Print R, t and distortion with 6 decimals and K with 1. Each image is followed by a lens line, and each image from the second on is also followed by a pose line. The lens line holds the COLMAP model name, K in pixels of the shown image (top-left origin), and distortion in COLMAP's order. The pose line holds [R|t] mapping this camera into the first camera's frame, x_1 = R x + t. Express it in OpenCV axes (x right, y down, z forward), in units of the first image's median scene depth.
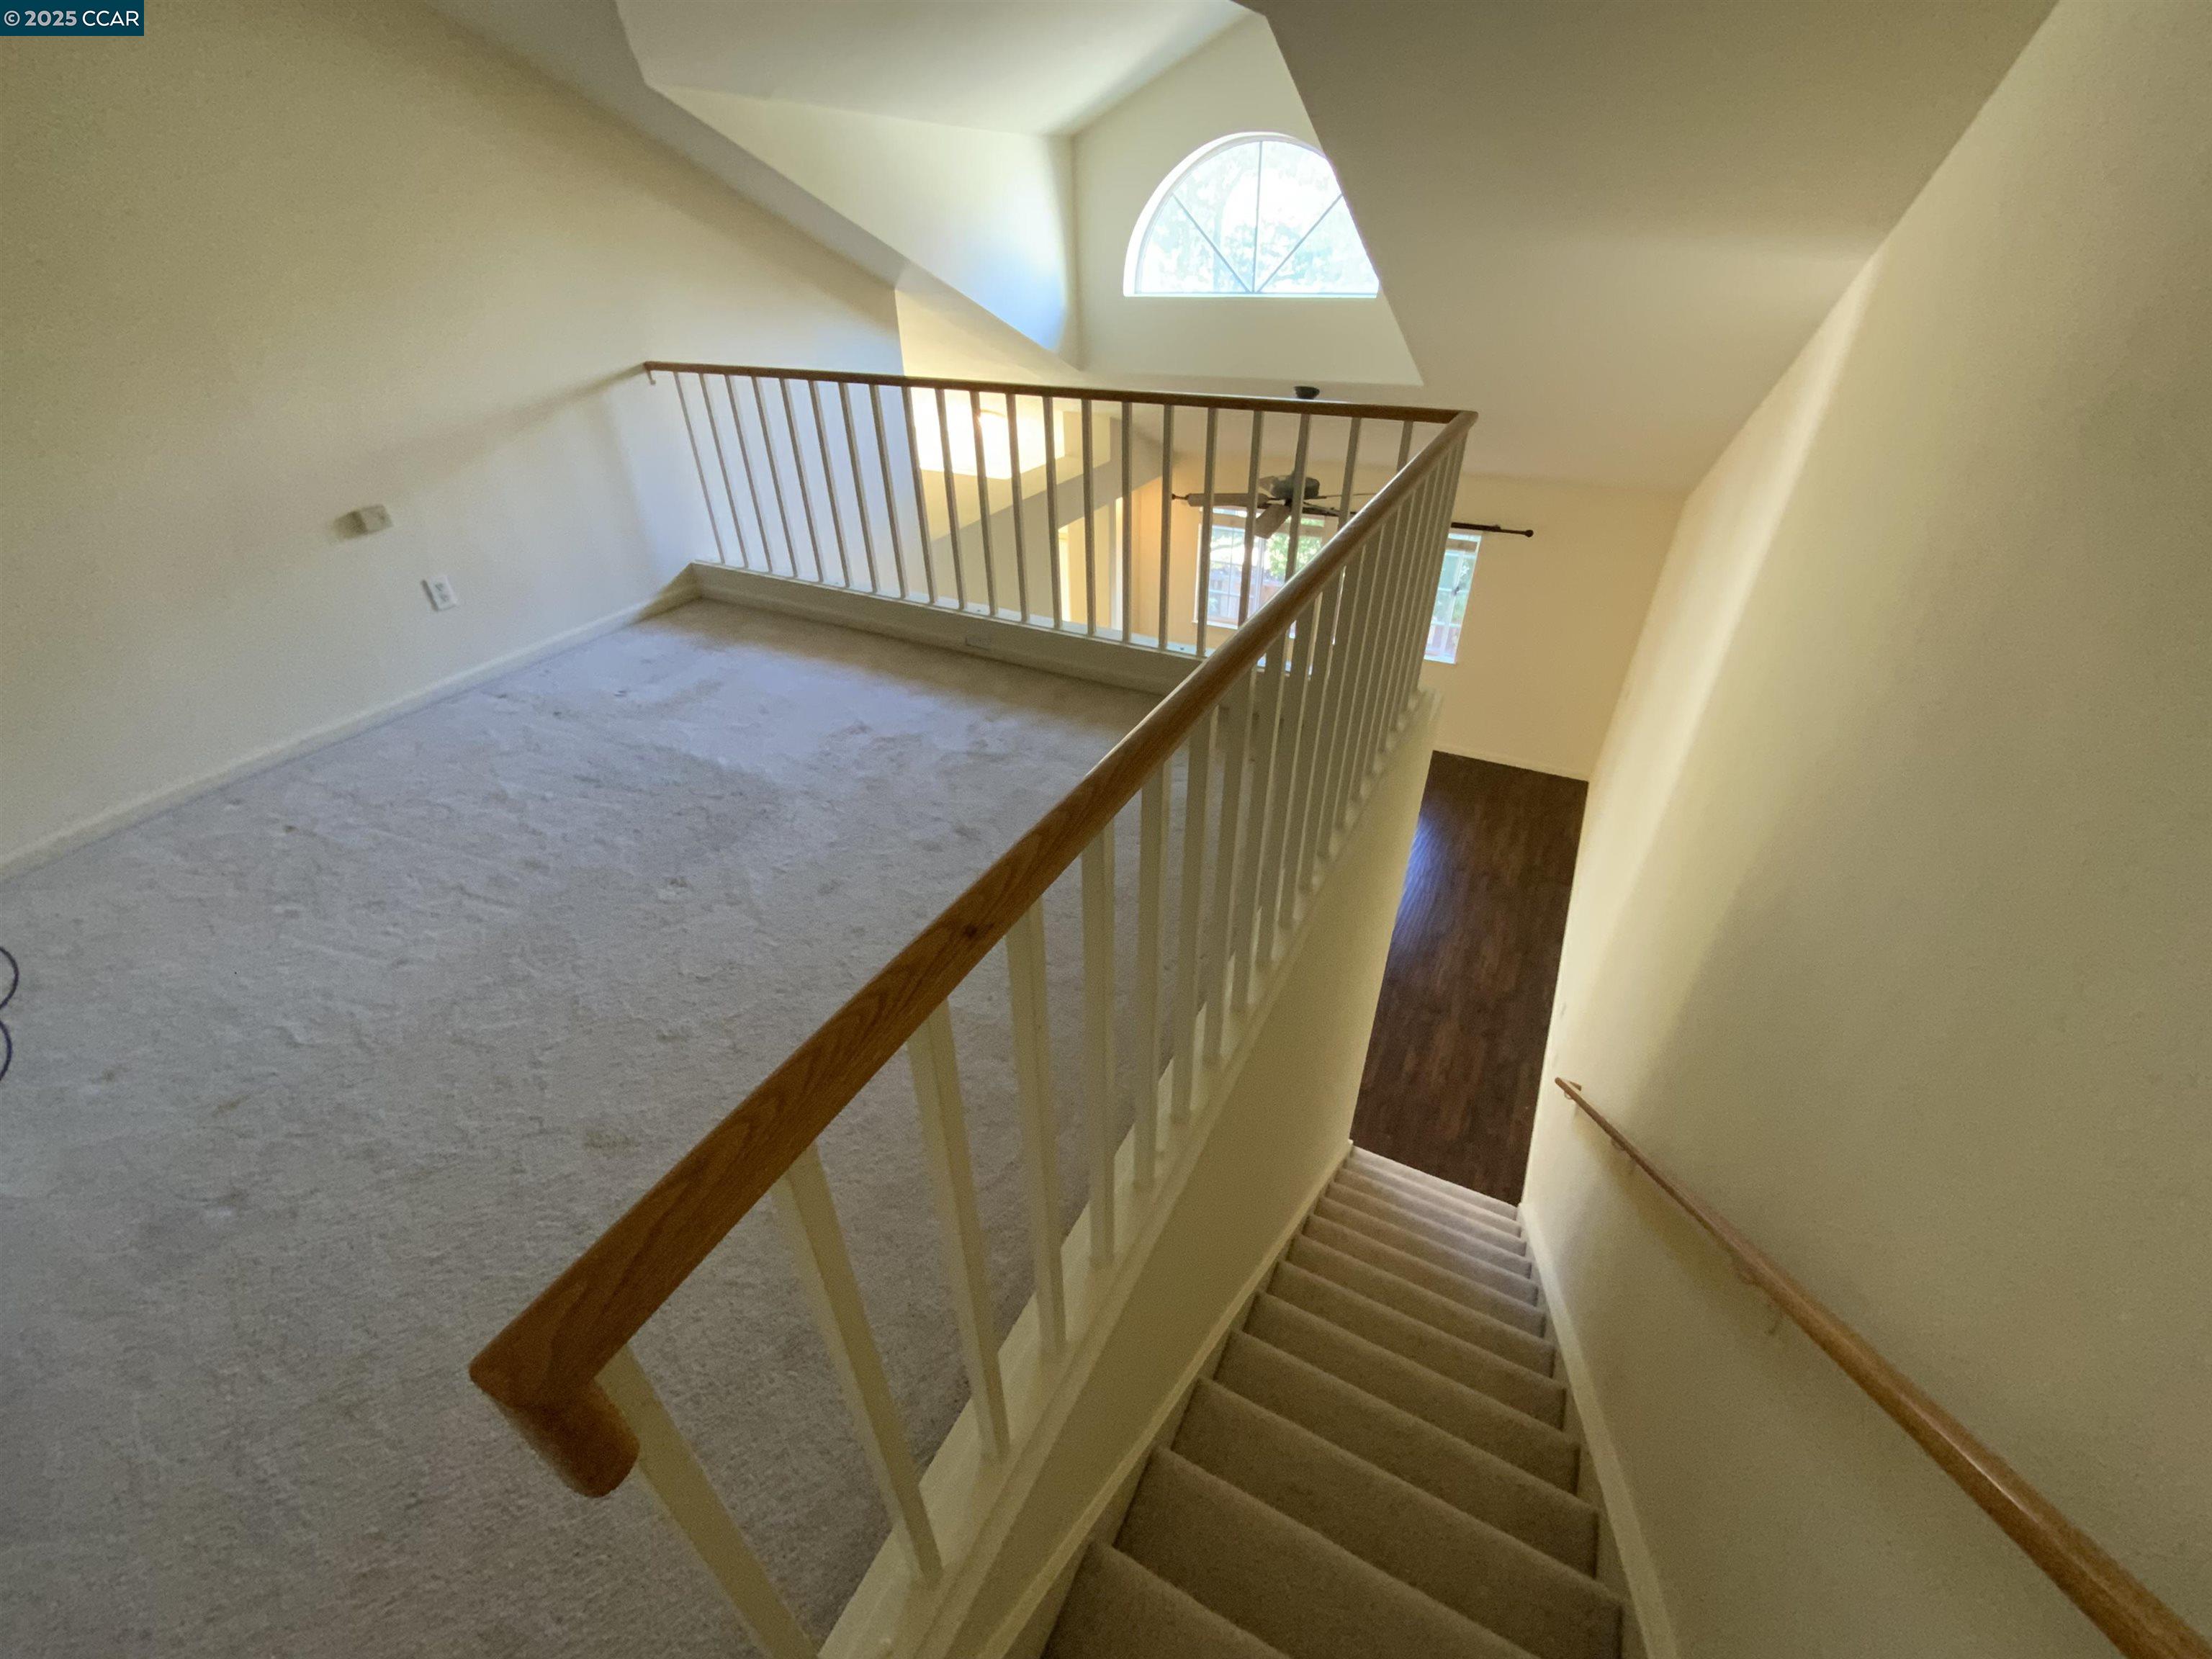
lens RADIAL K [[898.3, 0, 1103.5], [0, 898.3, 835.5], [0, 0, 1]] dist [0.015024, -0.013398]
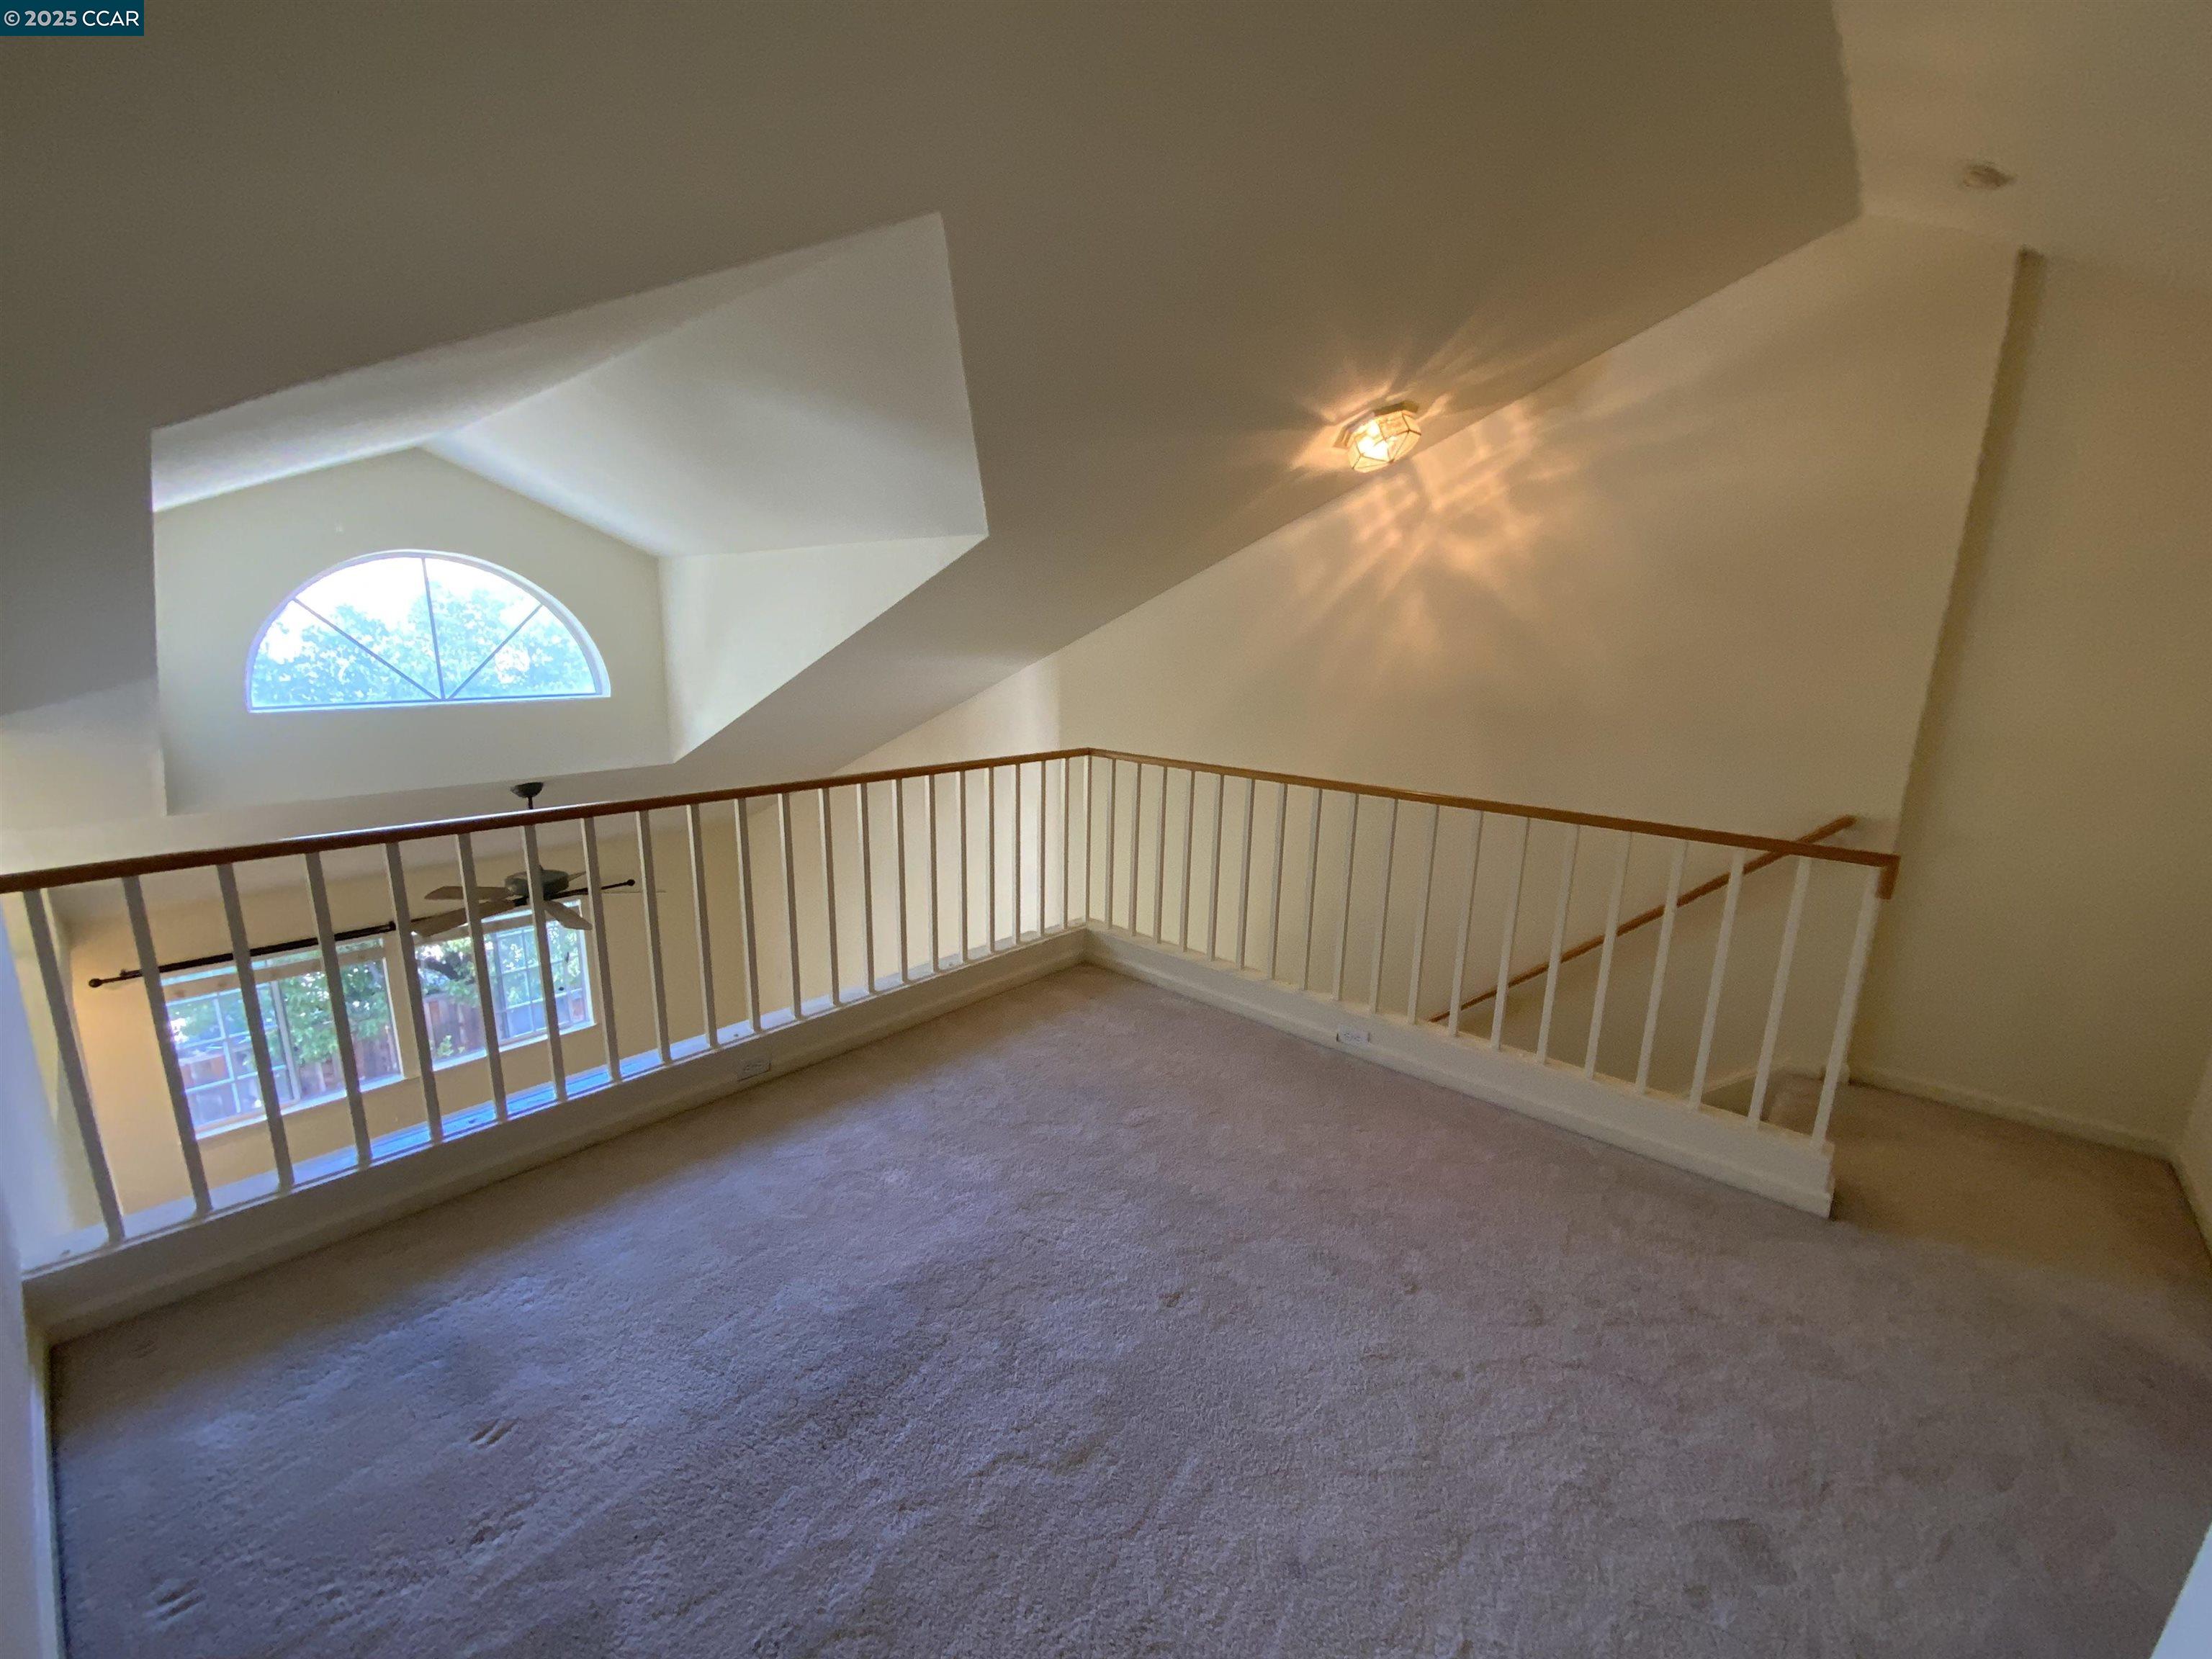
lens RADIAL K [[898.3, 0, 1103.5], [0, 898.3, 835.5], [0, 0, 1]] dist [0.015024, -0.013398]
pose [[0.237999, -0.192044, 0.952090, -0.597939], [0.526177, 0.849443, 0.039808, -0.193800], [-0.816391, 0.491494, 0.303215, 0.284818]]
